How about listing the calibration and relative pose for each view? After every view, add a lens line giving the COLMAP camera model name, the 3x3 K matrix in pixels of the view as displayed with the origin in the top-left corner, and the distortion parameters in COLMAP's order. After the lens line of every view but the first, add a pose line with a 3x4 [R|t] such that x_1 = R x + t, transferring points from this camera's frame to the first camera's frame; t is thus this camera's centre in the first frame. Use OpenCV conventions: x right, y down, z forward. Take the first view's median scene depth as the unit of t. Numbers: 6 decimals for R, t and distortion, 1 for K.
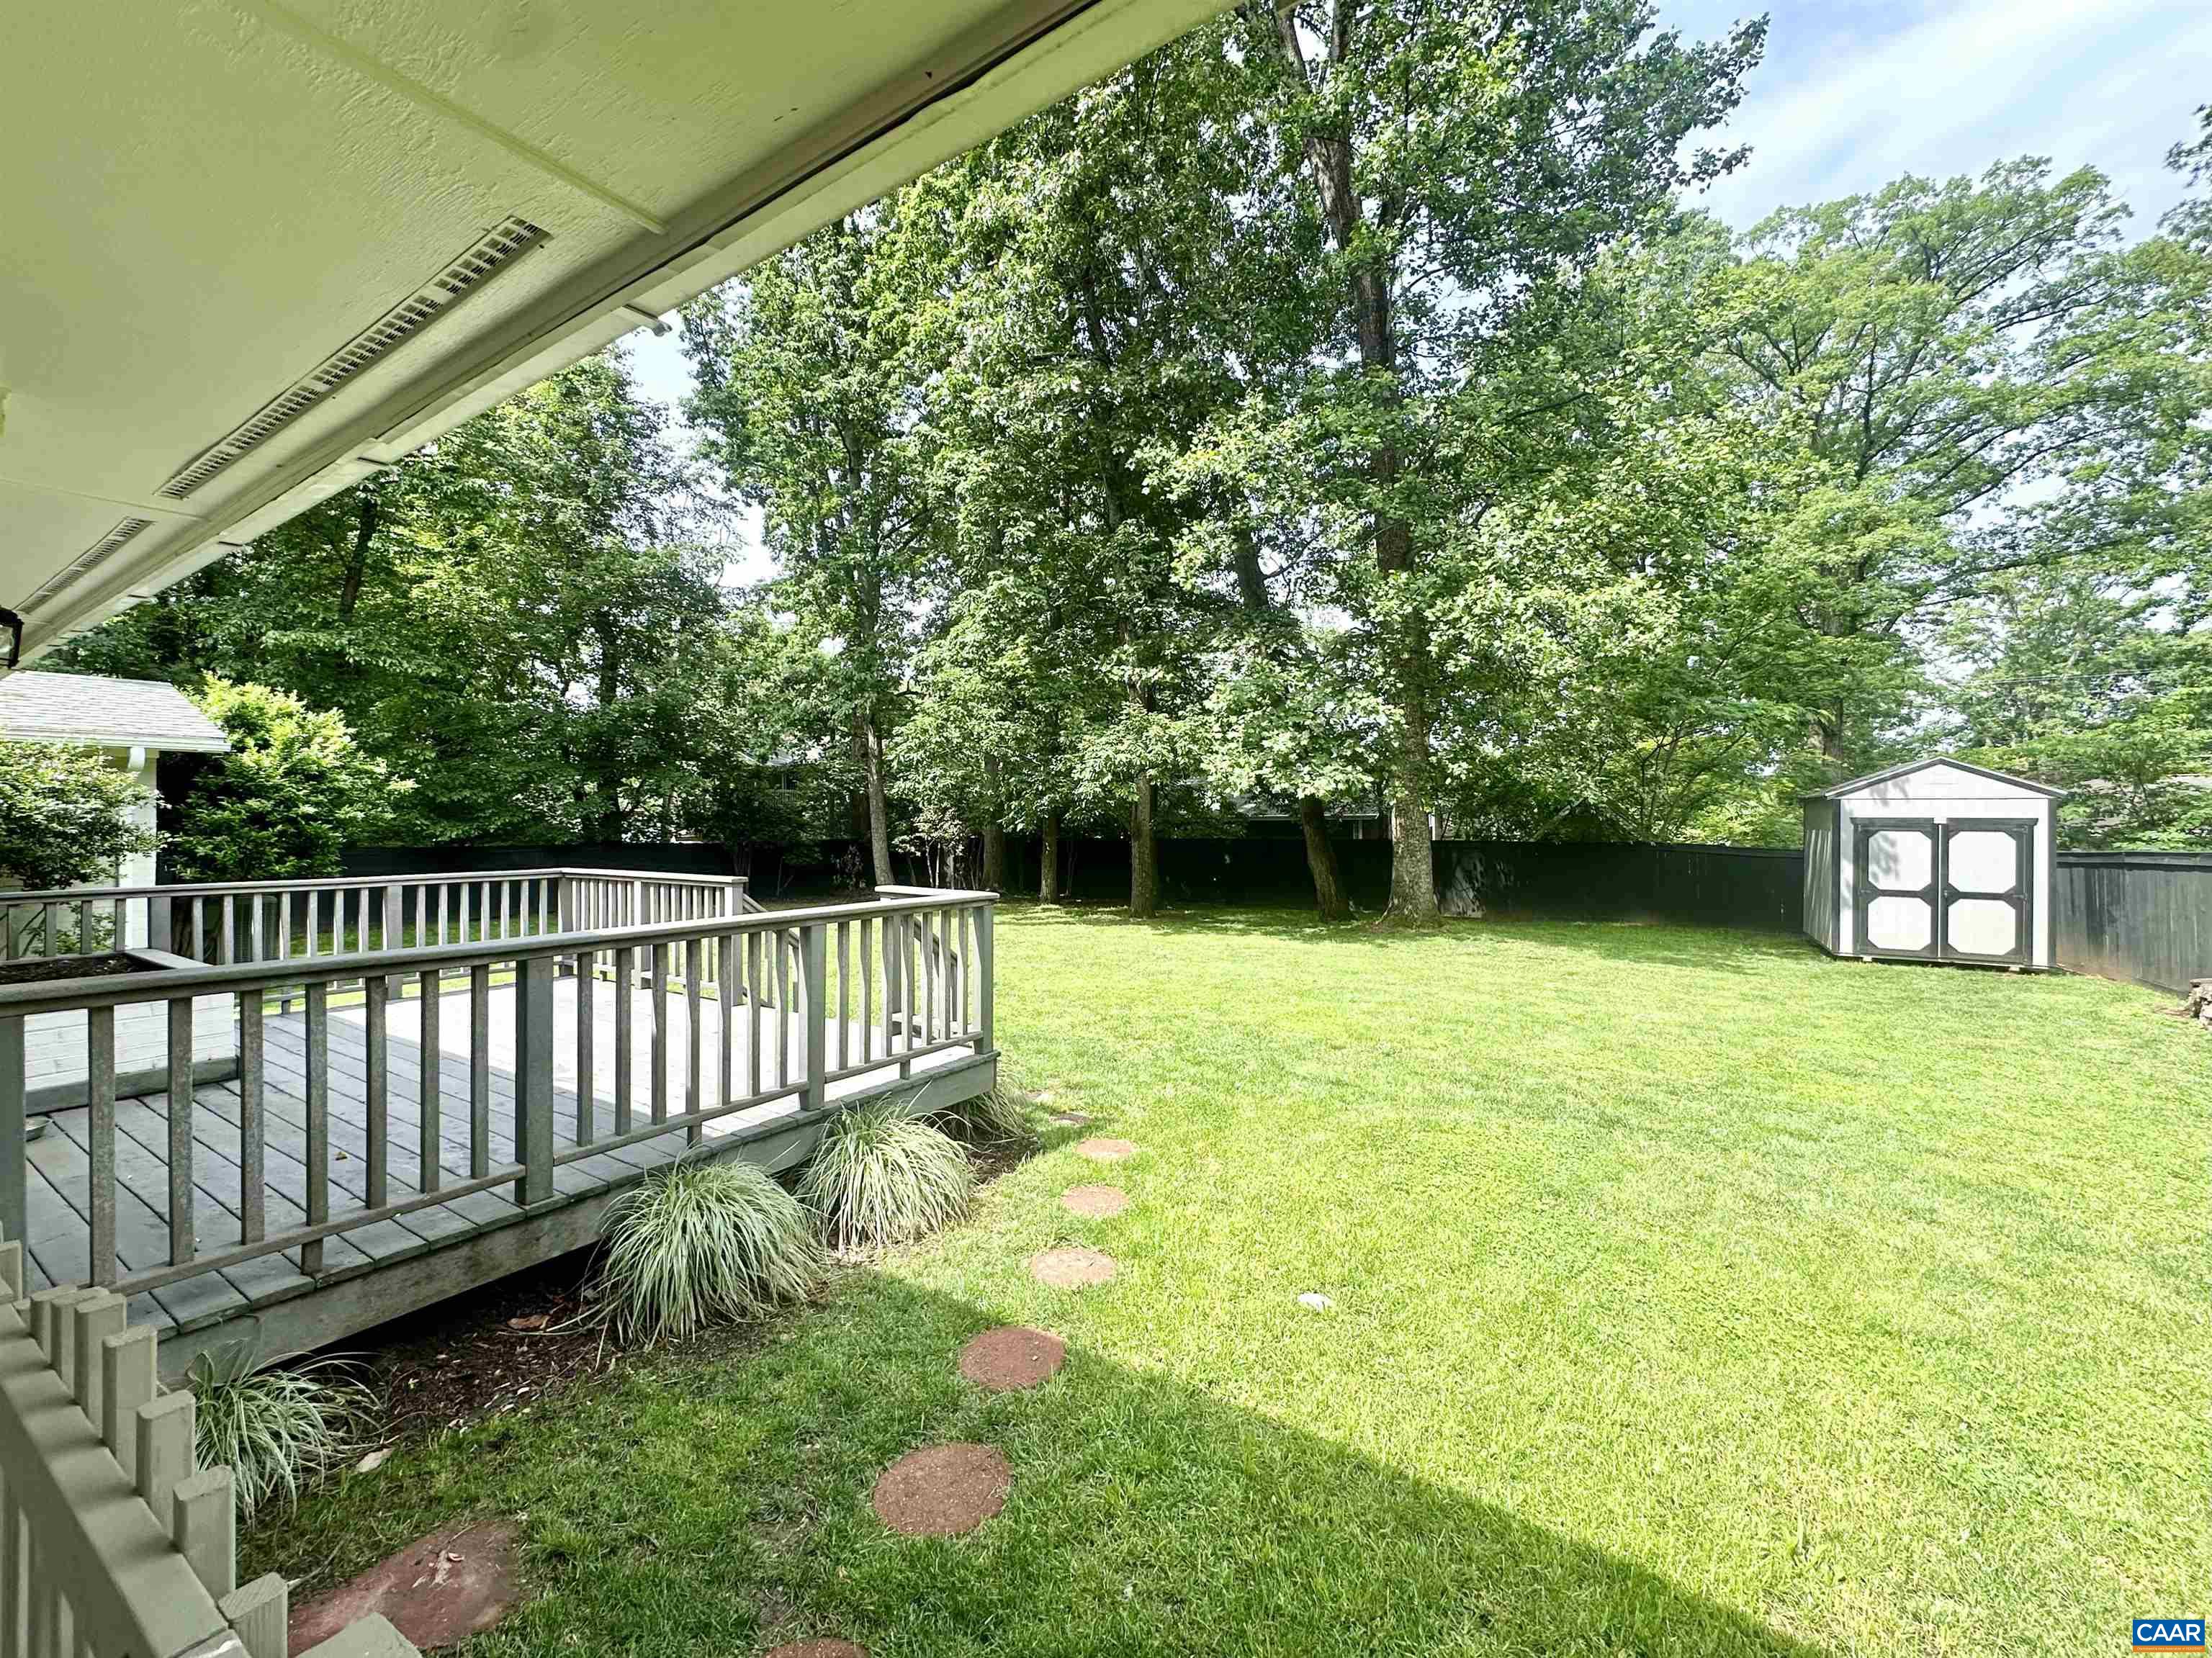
lens RADIAL K [[879.2, 0, 1106.0], [0, 879.2, 829.0], [0, 0, 1]] dist [-0.000210, 0.000654]
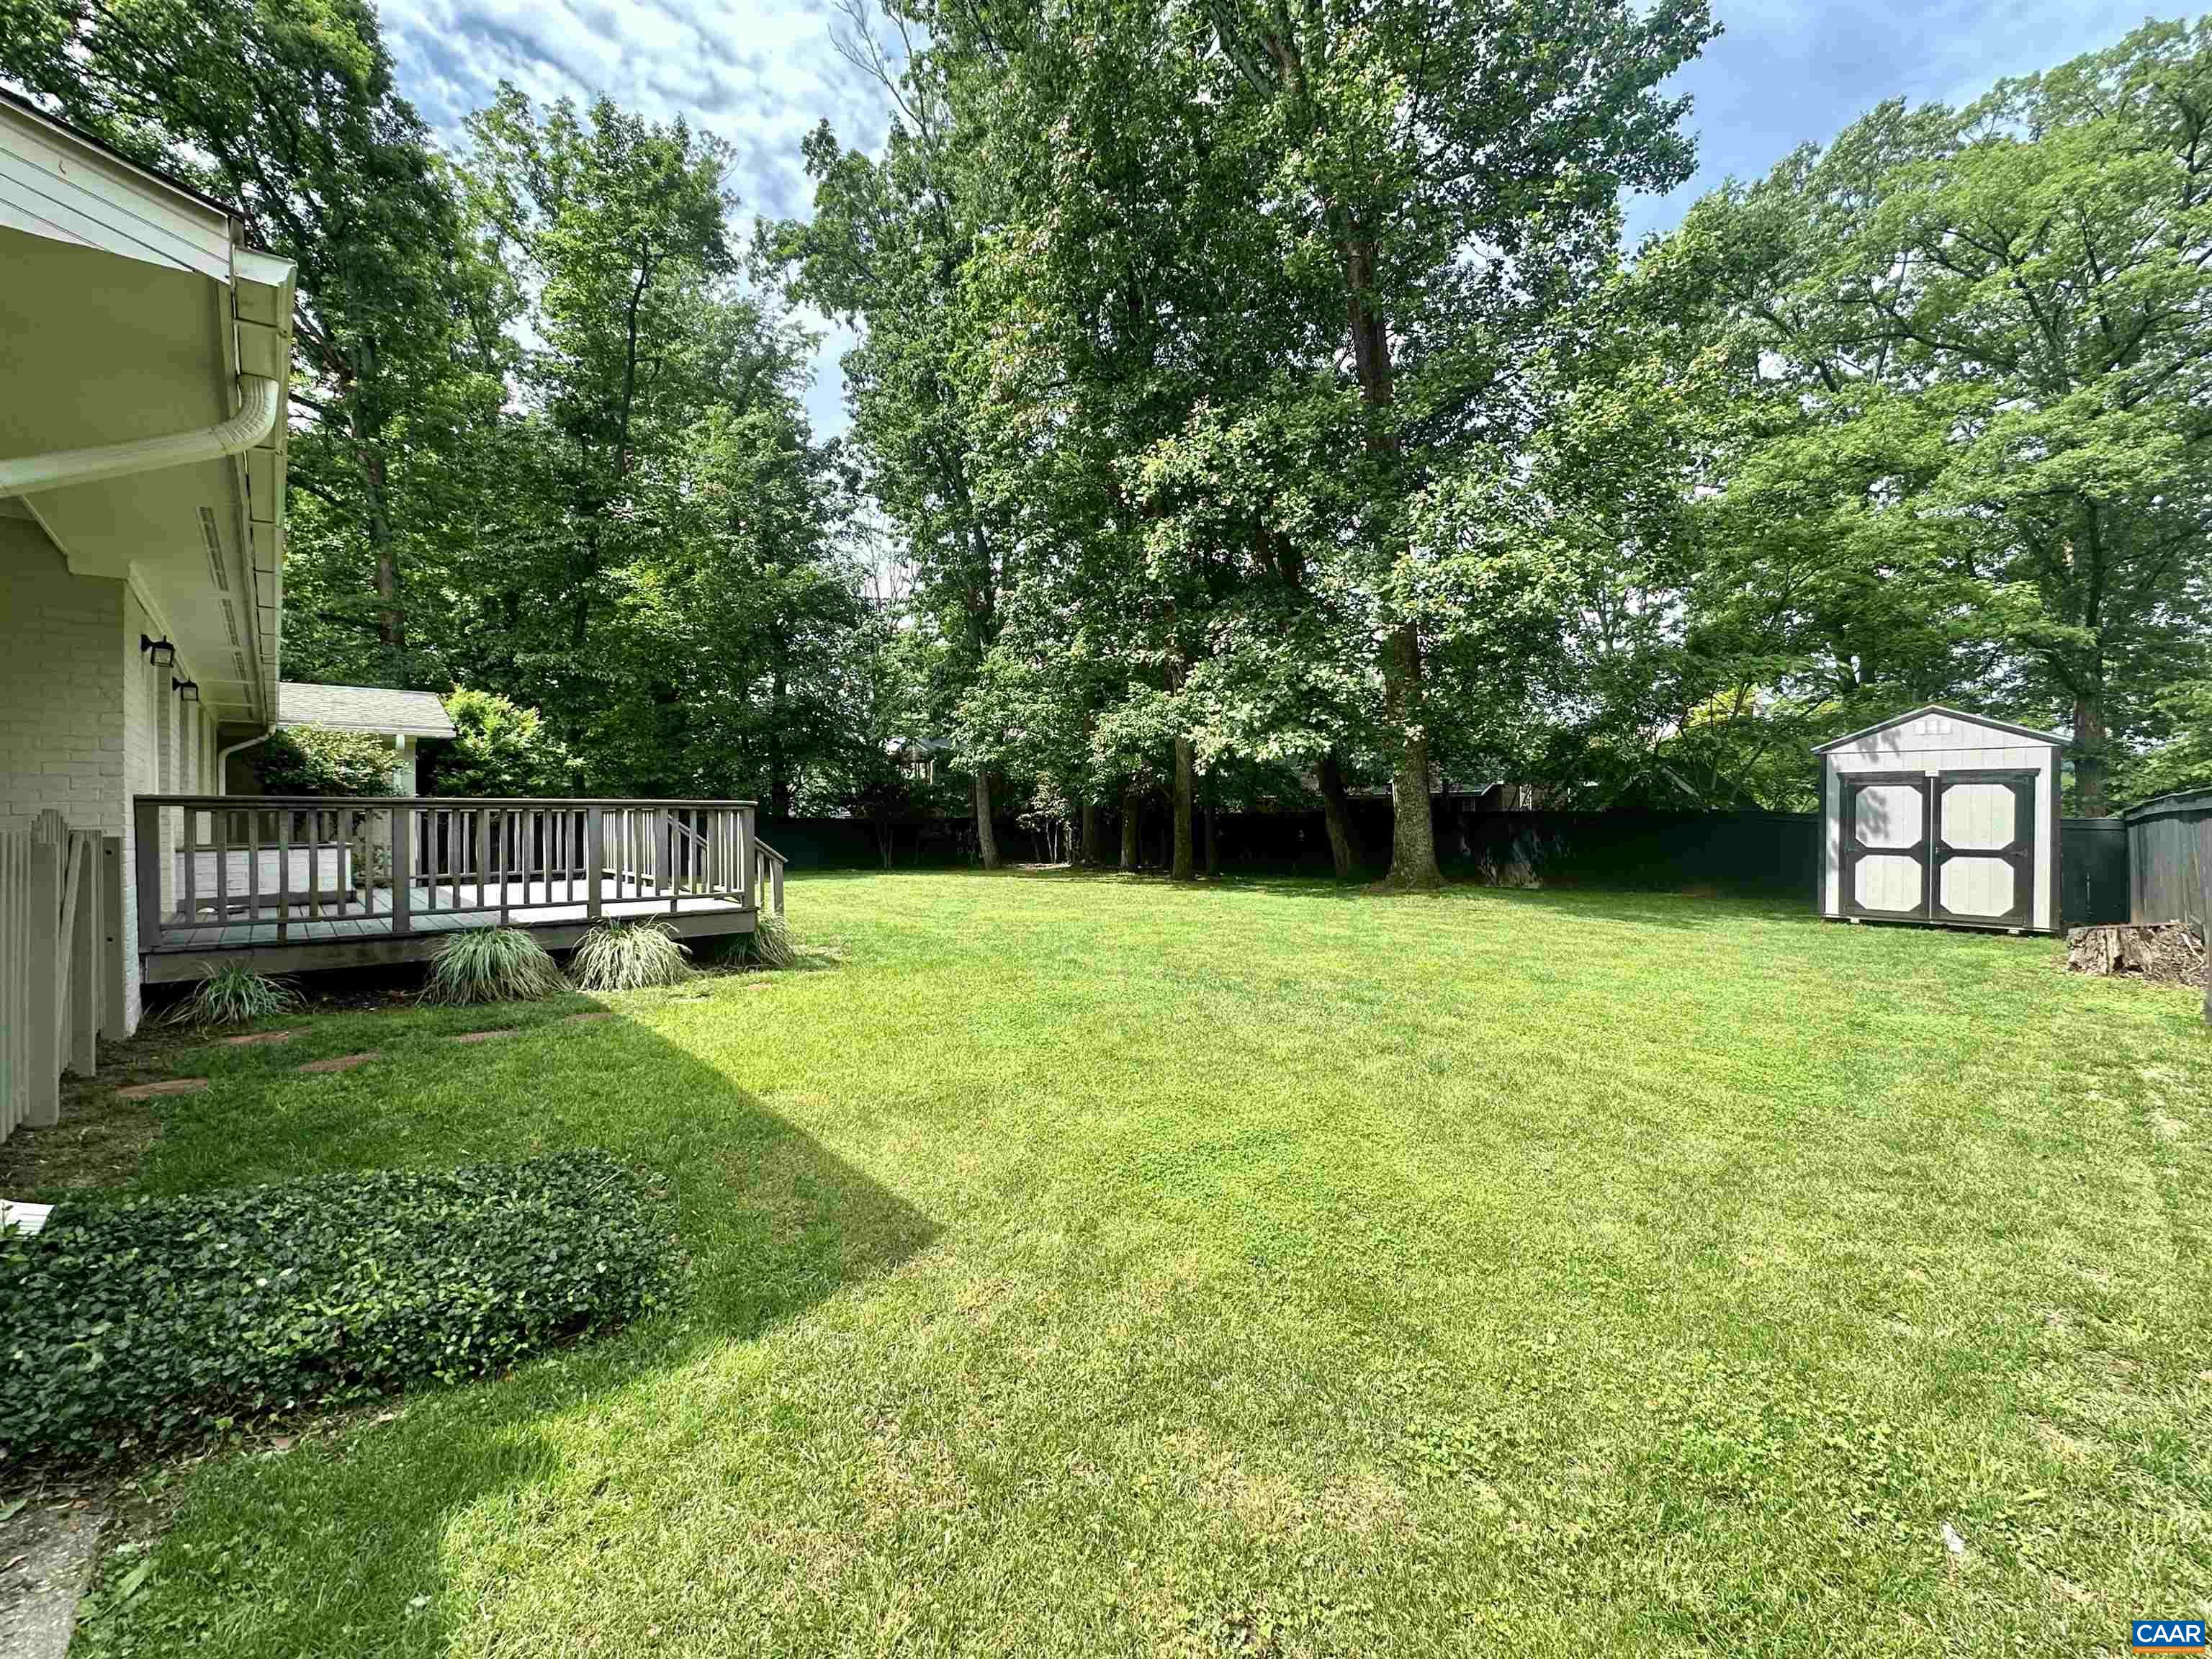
lens RADIAL K [[879.2, 0, 1106.0], [0, 879.2, 829.5], [0, 0, 1]] dist [-0.000210, 0.000654]
pose [[0.971374, 0.001988, -0.237548, 0.313683], [0.000051, 0.999963, 0.008577, 0.042170], [0.237556, -0.008343, 0.971338, -0.123570]]
